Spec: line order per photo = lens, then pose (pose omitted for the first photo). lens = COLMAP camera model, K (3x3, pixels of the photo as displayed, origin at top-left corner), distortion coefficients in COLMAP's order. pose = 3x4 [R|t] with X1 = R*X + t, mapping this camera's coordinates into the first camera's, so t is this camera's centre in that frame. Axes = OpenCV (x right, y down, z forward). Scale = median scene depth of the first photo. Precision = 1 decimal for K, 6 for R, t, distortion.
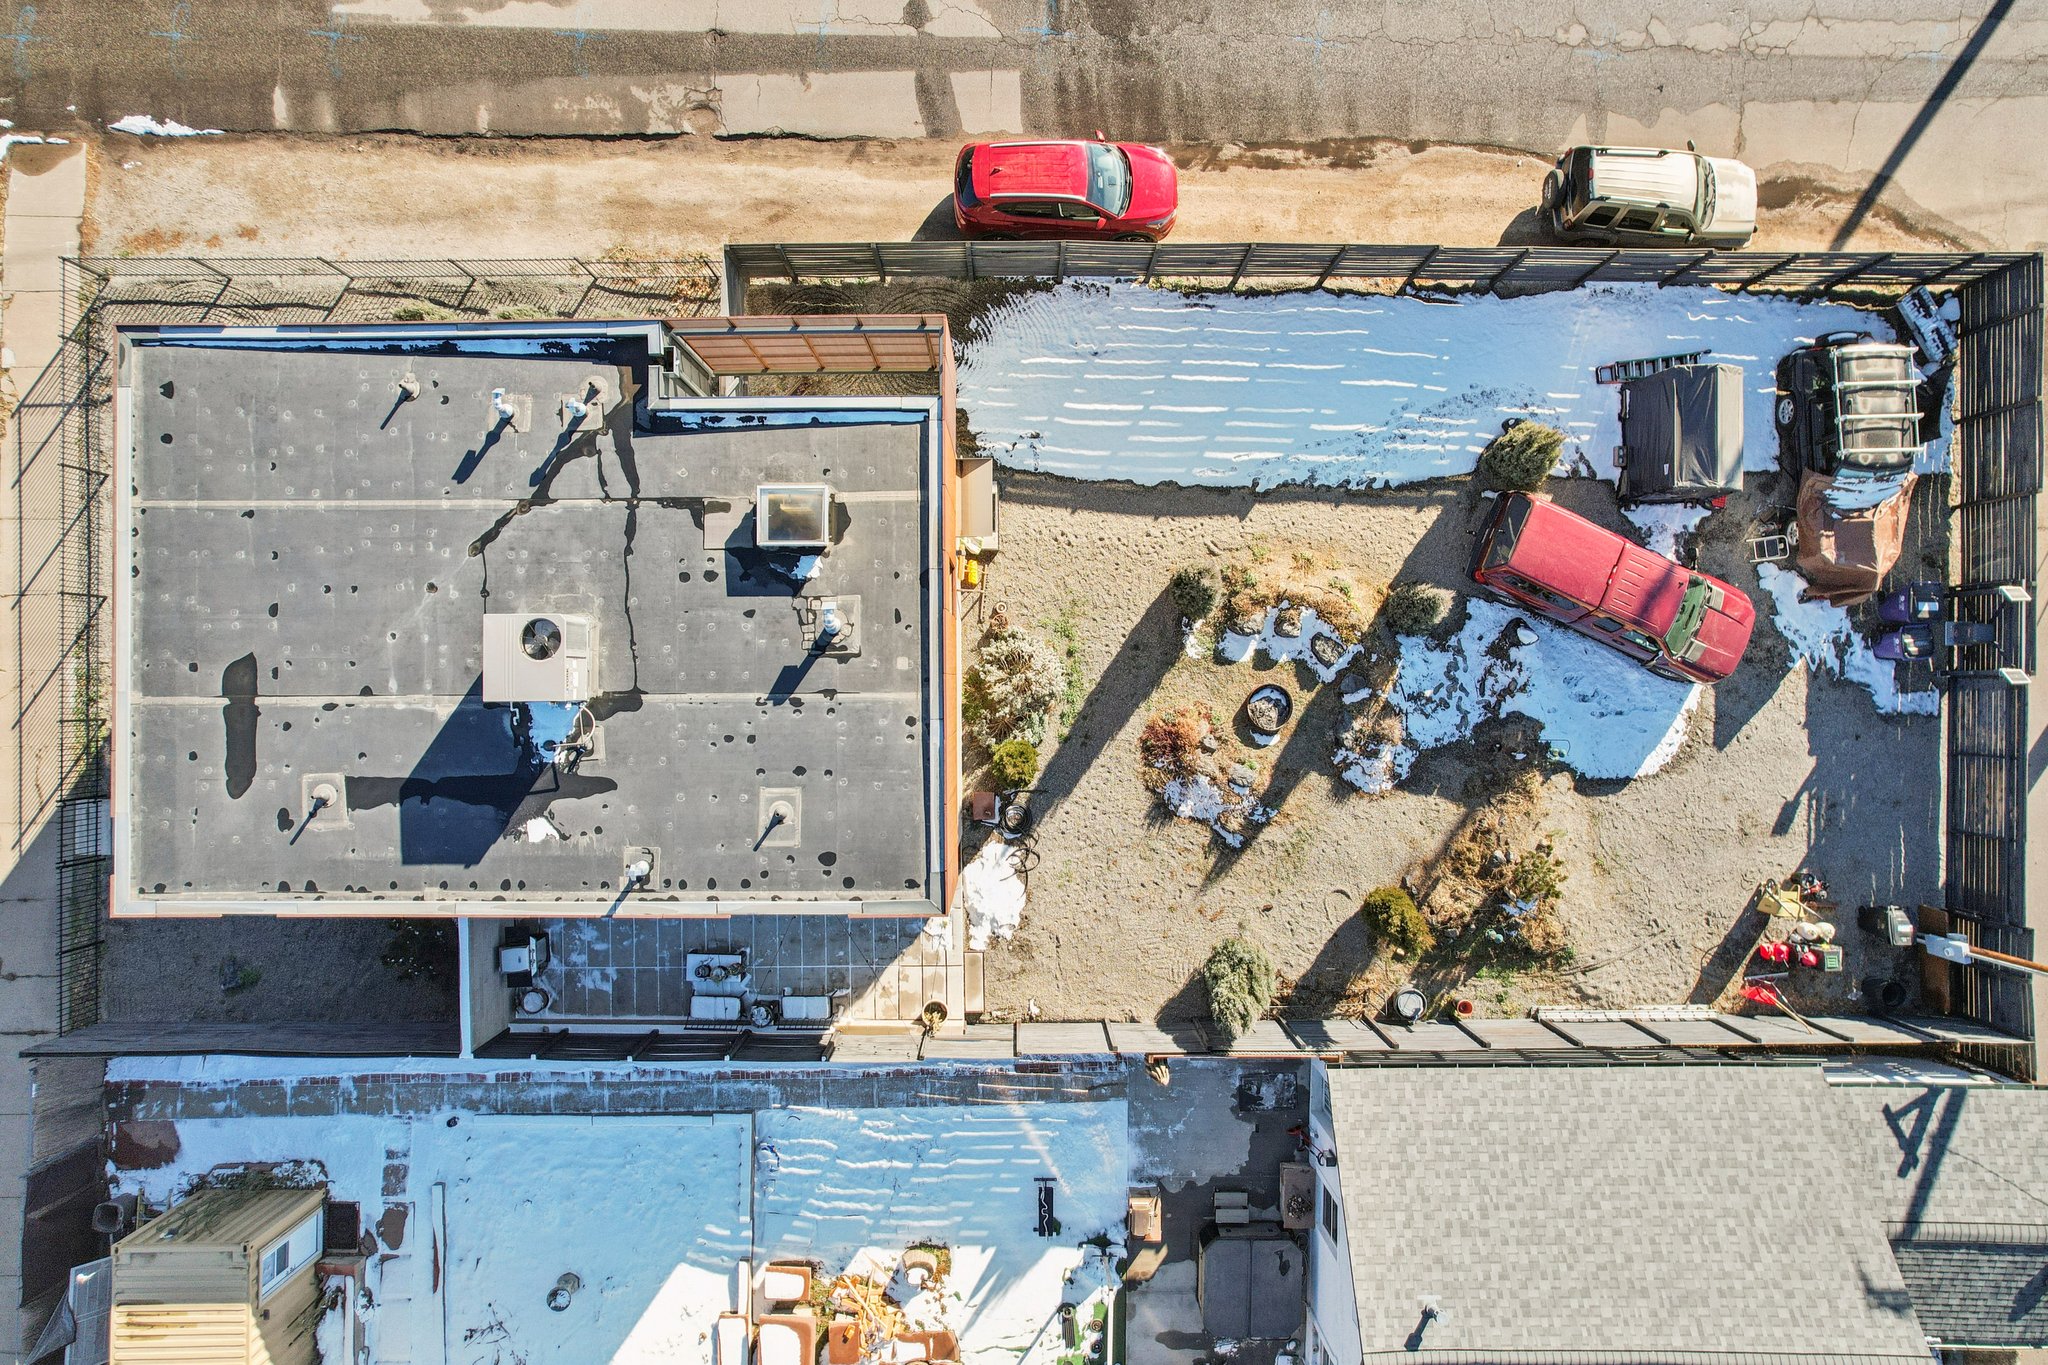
lens RADIAL K [[1293.3, 0, 1029.8], [0, 1293.3, 665.9], [0, 0, 1]] dist [-0.072595, 0.061199]
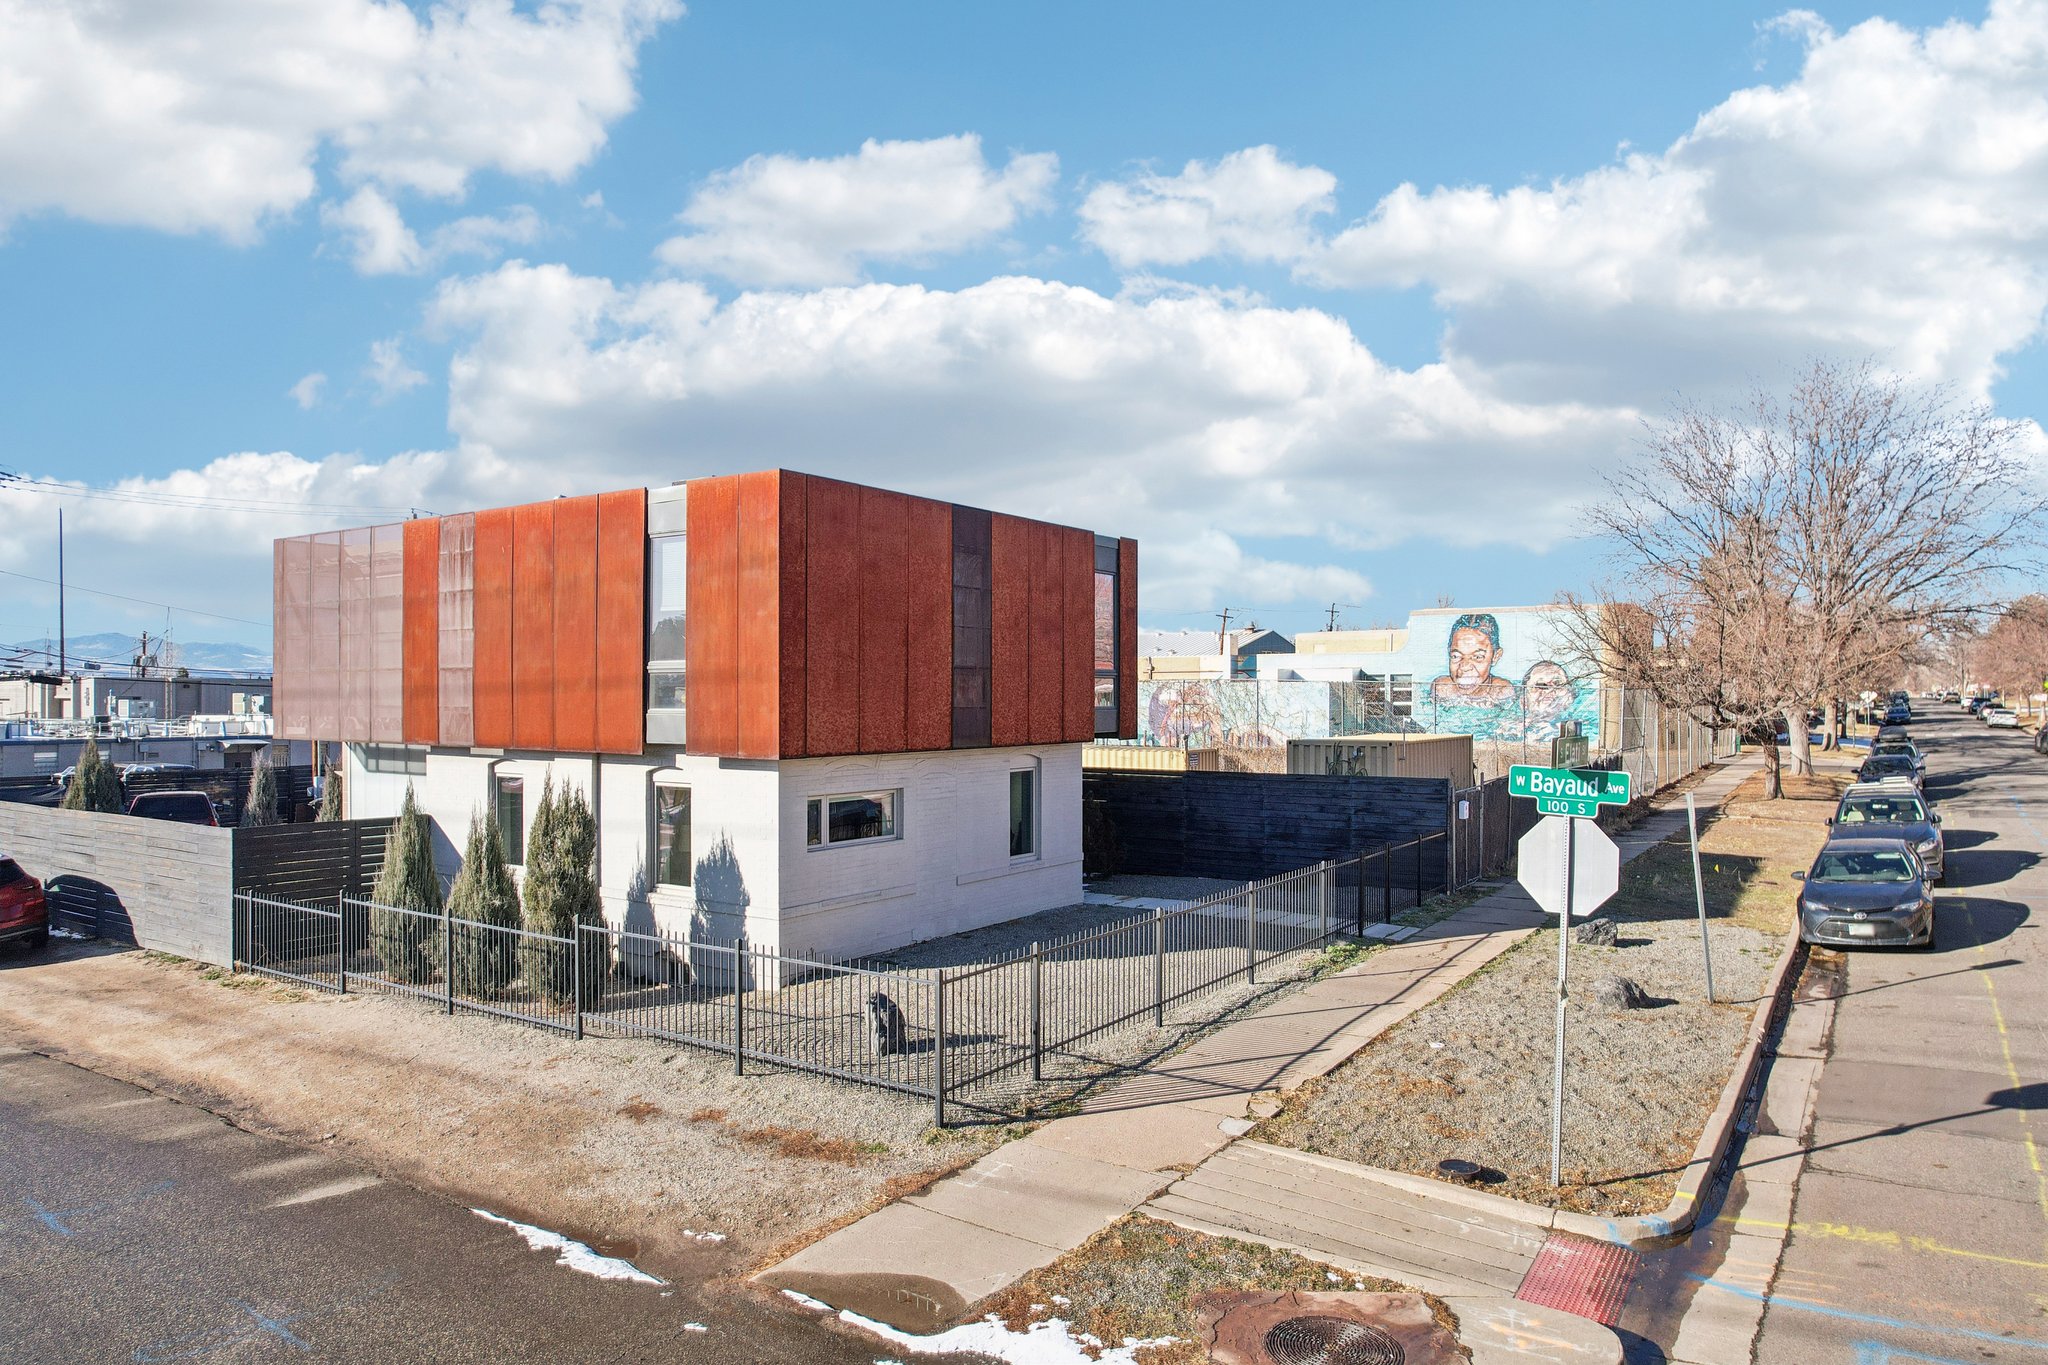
lens RADIAL K [[1308.9, 0, 1027.4], [0, 1308.9, 697.2], [0, 0, 1]] dist [-0.071798, 0.061855]
pose [[-0.825535, -0.010942, 0.564245, -0.986054], [0.564188, 0.008044, 0.825607, -0.644709], [-0.013573, 0.999908, -0.000468, 0.848430]]
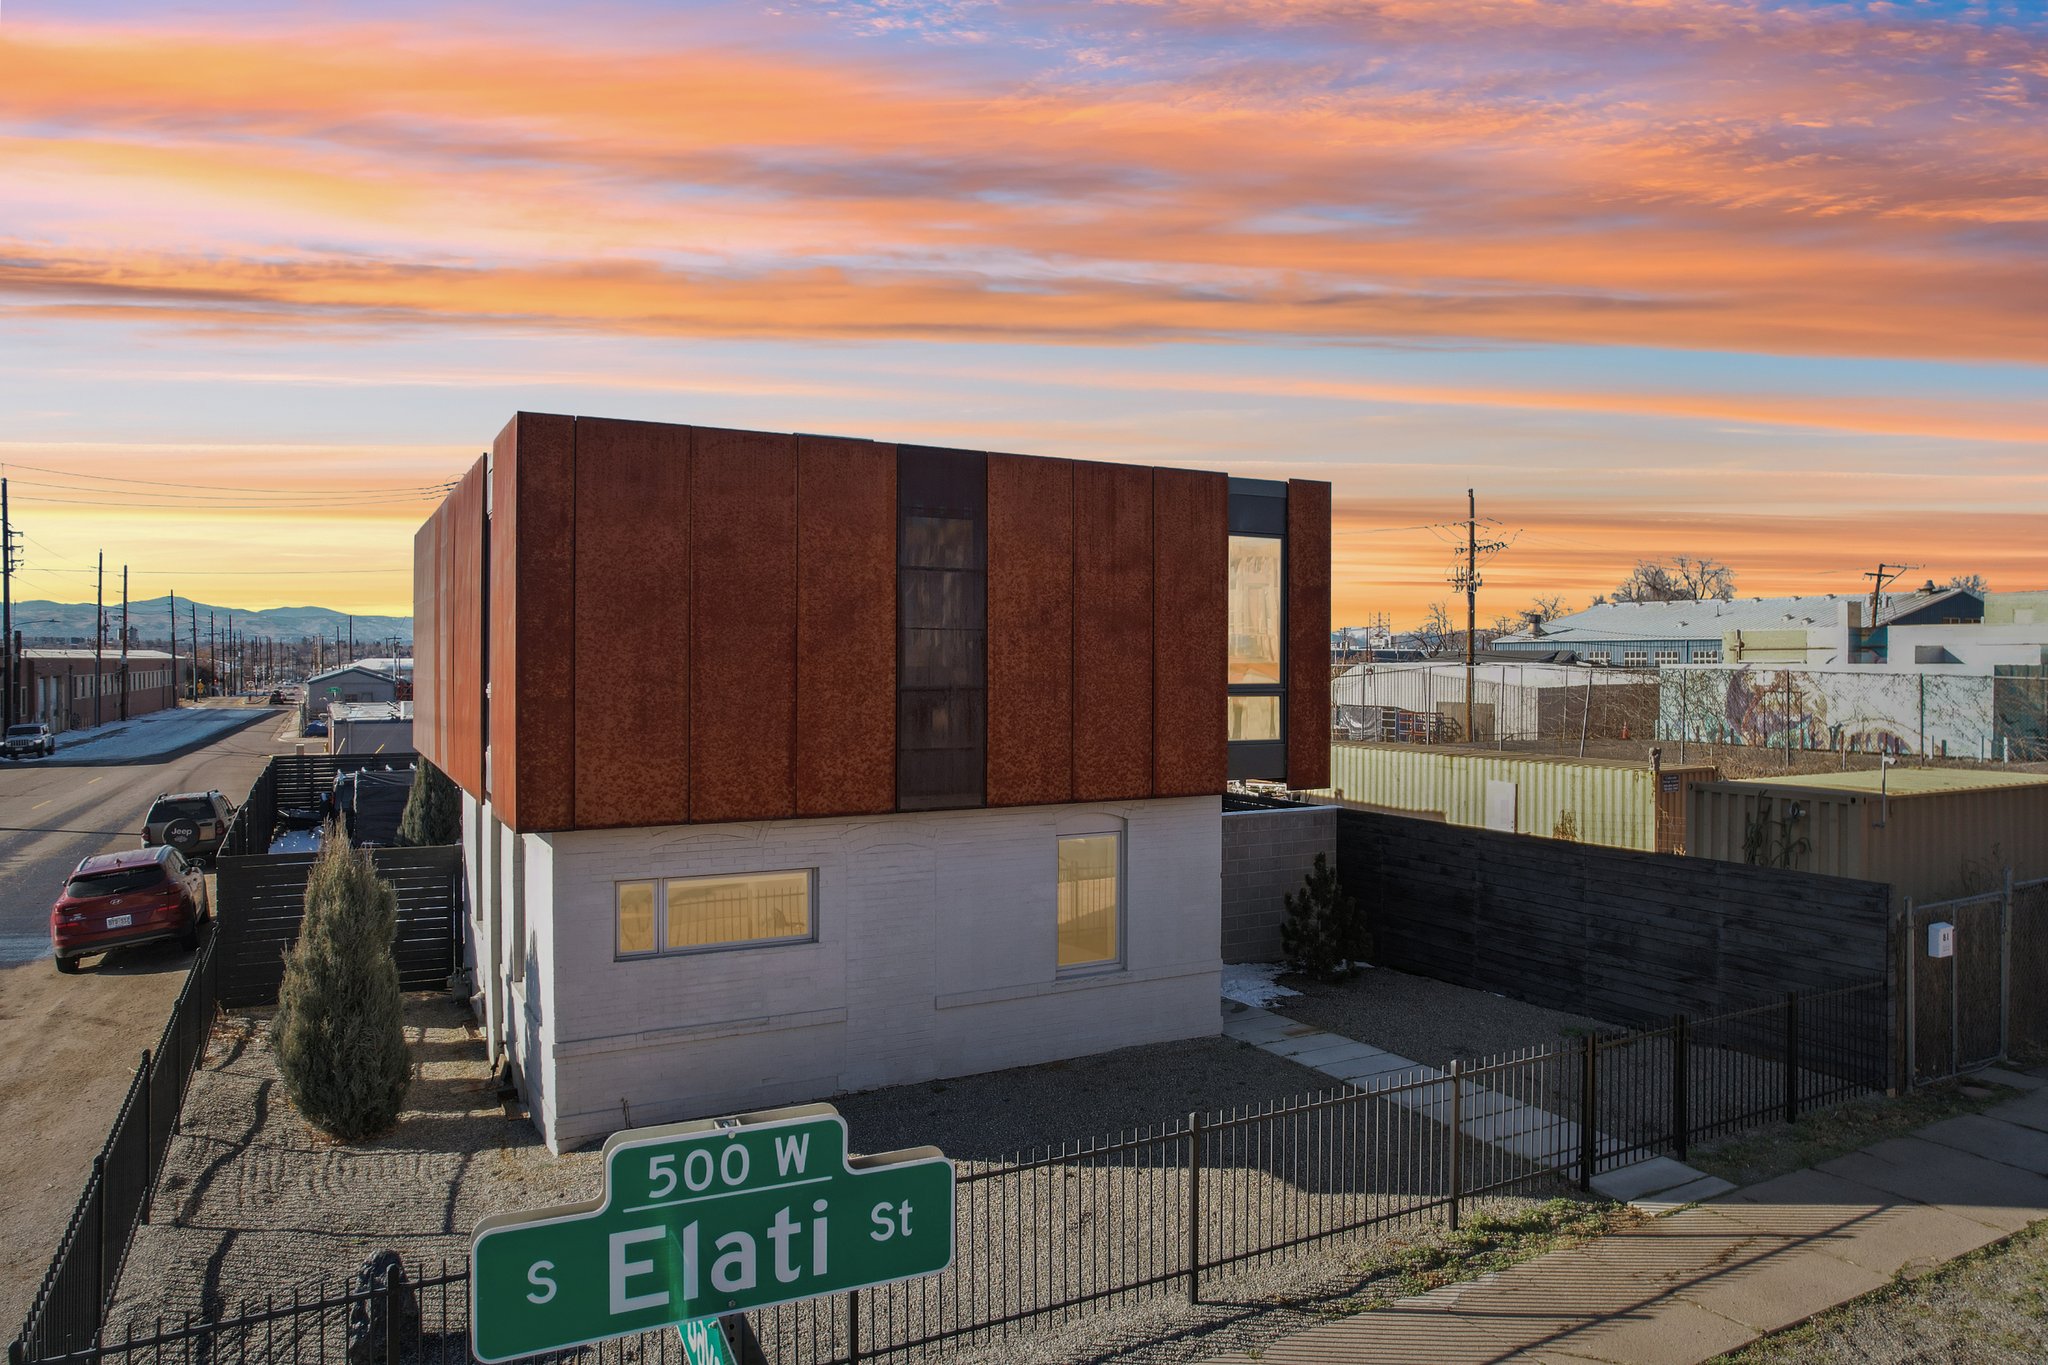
lens RADIAL K [[1325.8, 0, 1021.2], [0, 1325.8, 669.8], [0, 0, 1]] dist [-0.073483, 0.065144]
pose [[-0.474014, -0.014583, 0.880396, -0.995763], [0.880387, 0.009368, 0.474164, -0.258293], [-0.015163, 0.999850, 0.008398, 0.819646]]
